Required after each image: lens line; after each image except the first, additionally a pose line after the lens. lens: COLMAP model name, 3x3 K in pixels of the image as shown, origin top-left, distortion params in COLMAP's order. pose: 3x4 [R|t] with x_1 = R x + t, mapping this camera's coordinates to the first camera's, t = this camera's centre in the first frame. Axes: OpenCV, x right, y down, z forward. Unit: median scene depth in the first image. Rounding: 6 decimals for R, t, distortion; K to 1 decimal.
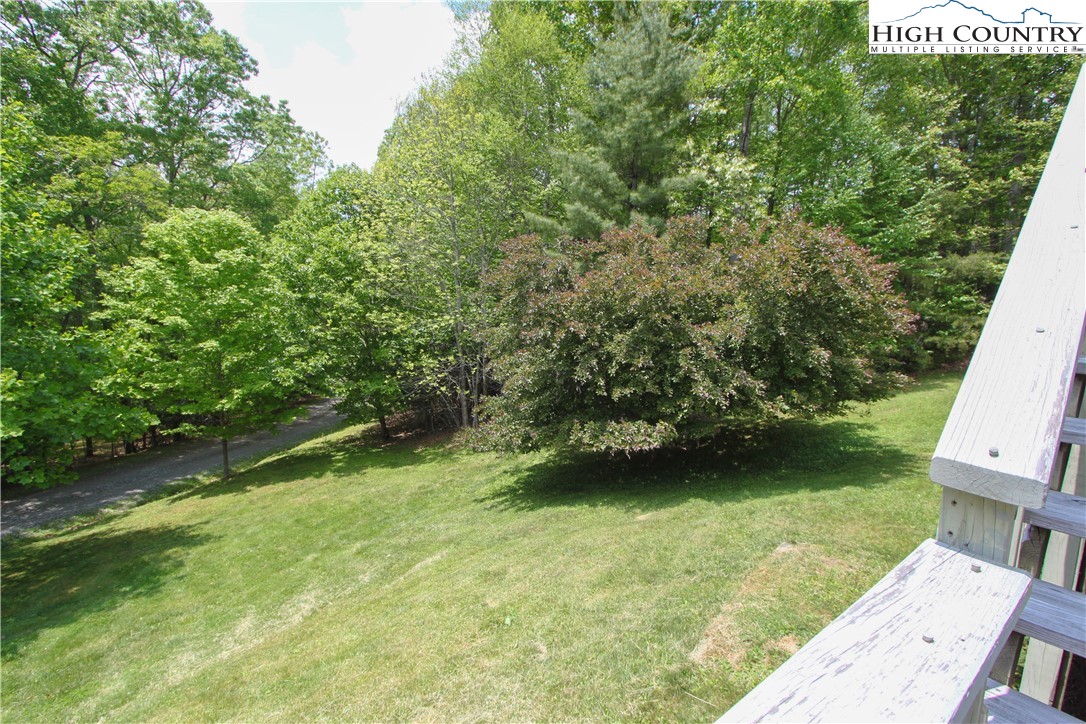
lens RADIAL K [[493.6, 0, 543.0], [0, 493.6, 362.0], [0, 0, 1]] dist [-0.022000, 0.001476]
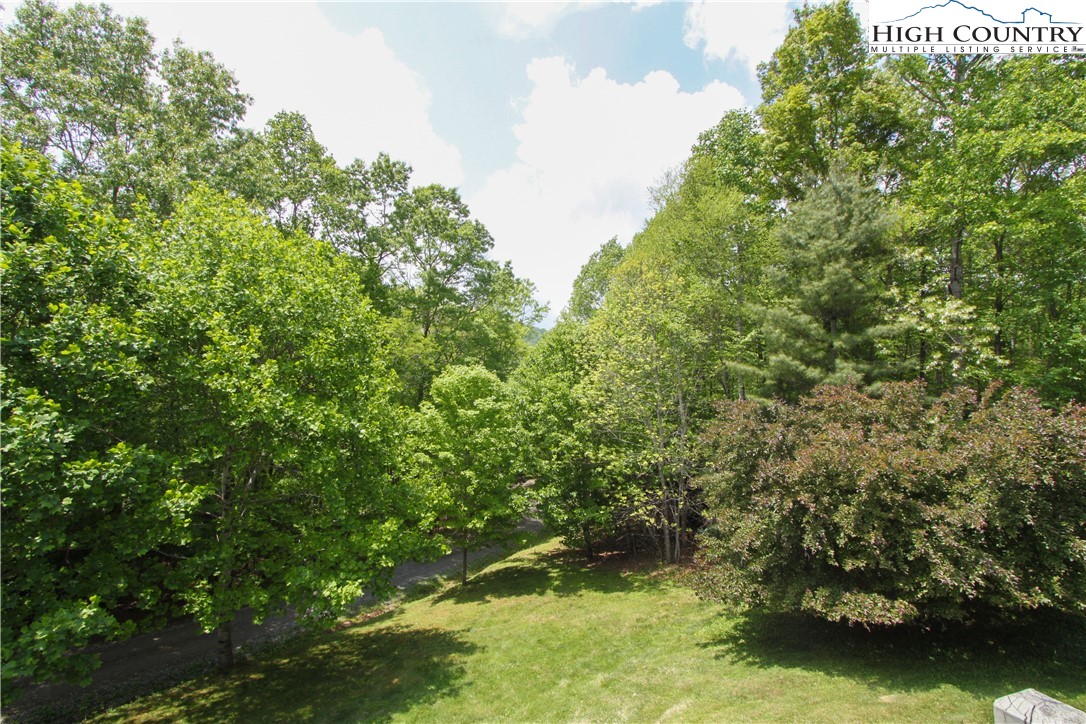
lens RADIAL K [[488.8, 0, 549.2], [0, 488.8, 362.5], [0, 0, 1]] dist [-0.021505, 0.000816]
pose [[0.943362, -0.036468, -0.329754, -0.055997], [-0.030222, 0.980362, -0.194878, -0.080200], [0.330385, 0.193806, 0.923734, -0.149970]]
